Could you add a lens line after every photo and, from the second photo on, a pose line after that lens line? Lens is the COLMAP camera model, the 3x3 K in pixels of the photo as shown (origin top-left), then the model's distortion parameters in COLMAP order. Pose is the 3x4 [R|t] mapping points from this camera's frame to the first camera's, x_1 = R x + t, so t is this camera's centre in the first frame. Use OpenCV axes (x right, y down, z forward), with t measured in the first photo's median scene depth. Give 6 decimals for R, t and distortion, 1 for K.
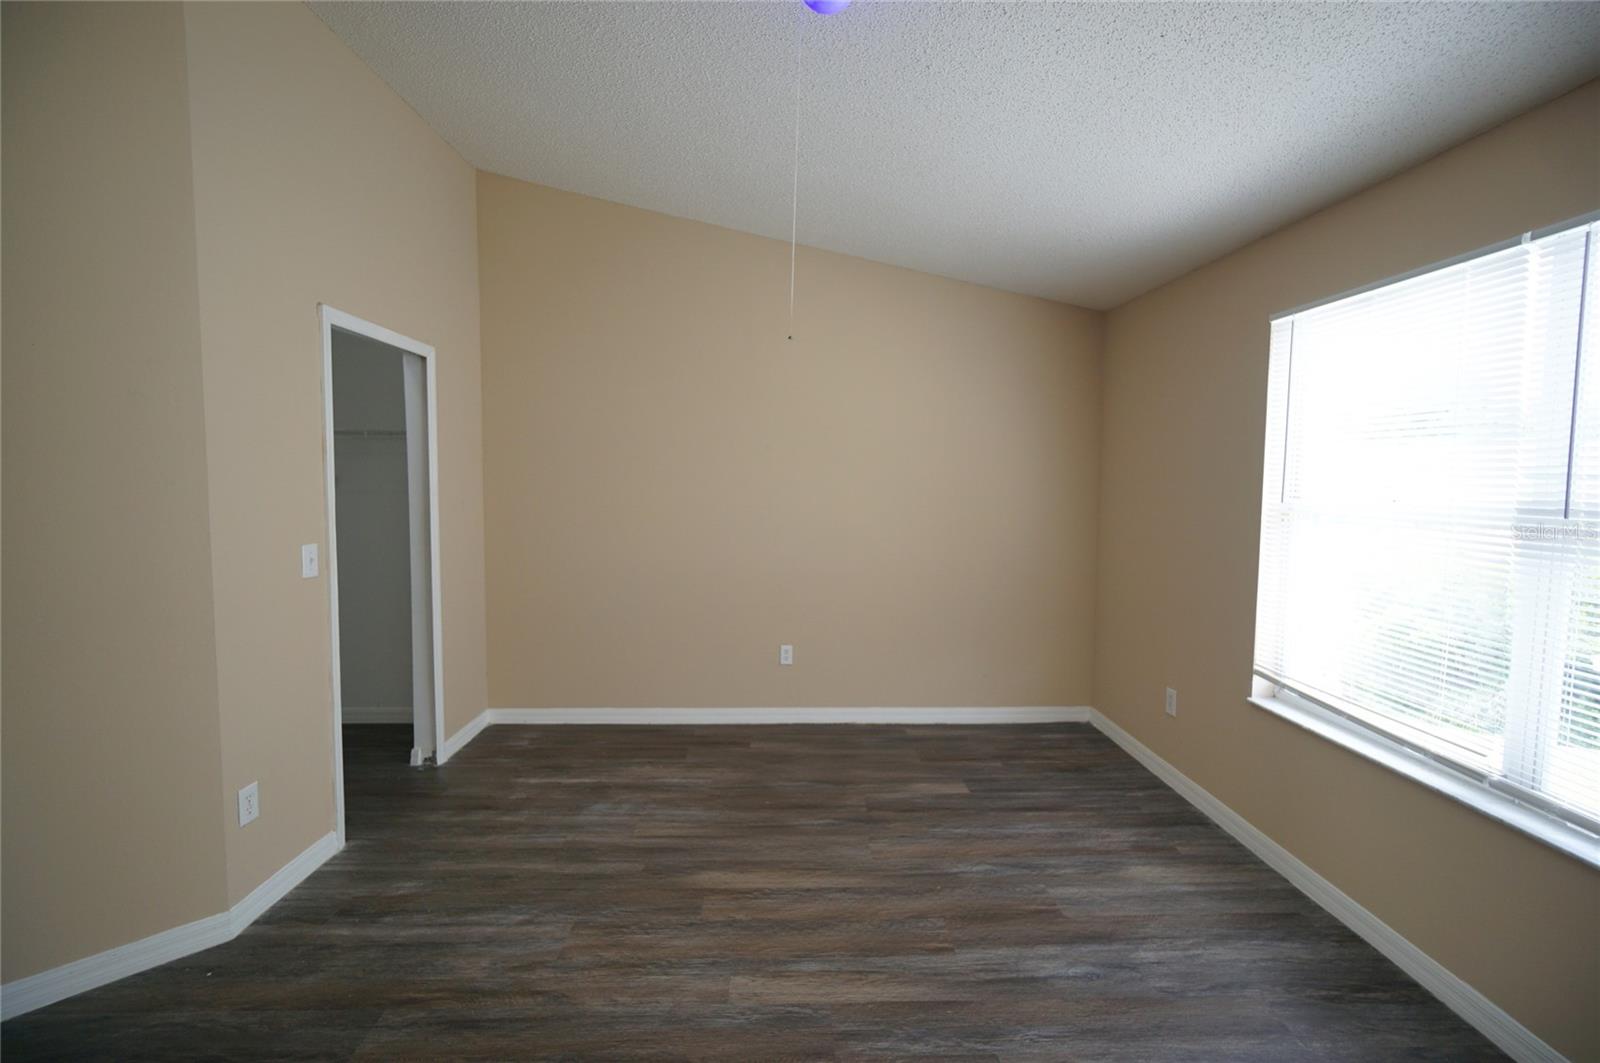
lens RADIAL K [[716.0, 0, 796.8], [0, 716.0, 528.8], [0, 0, 1]] dist [0.002916, 0.000831]
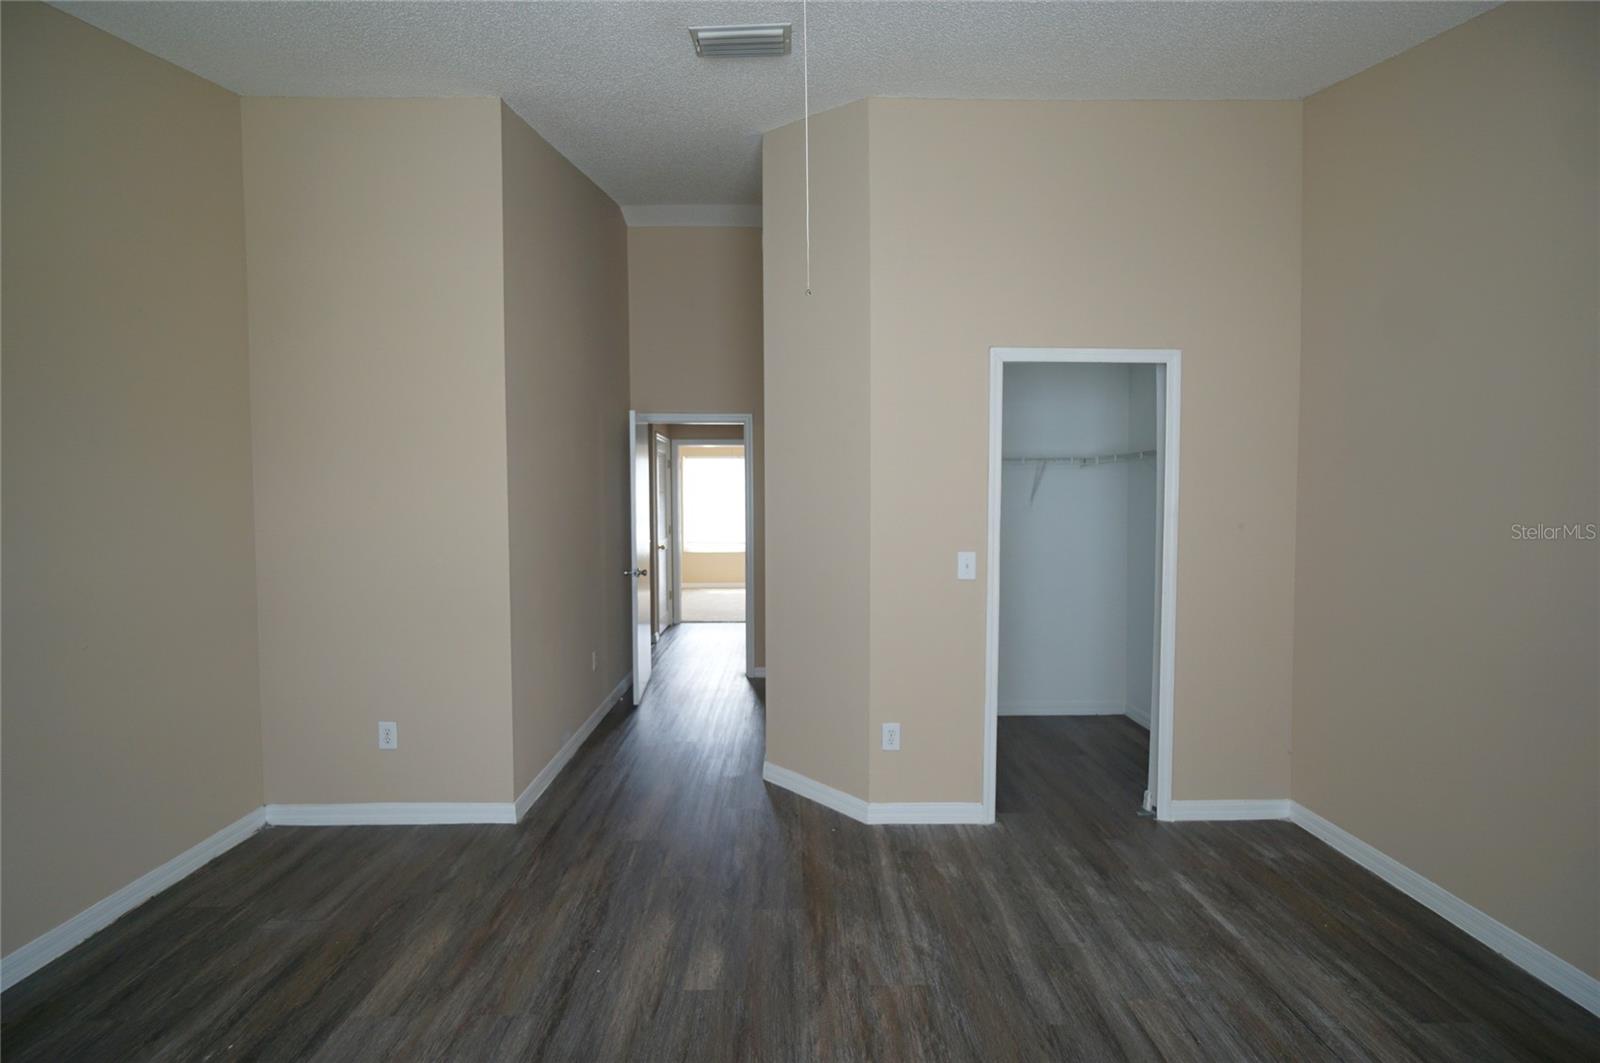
lens RADIAL K [[716.0, 0, 789.2], [0, 716.0, 529.7], [0, 0, 1]] dist [0.002916, 0.000831]
pose [[-0.035965, 0.030907, -0.998875, 0.518967], [-0.067653, 0.997153, 0.033290, -0.034978], [0.997060, 0.068774, -0.033771, 0.734033]]
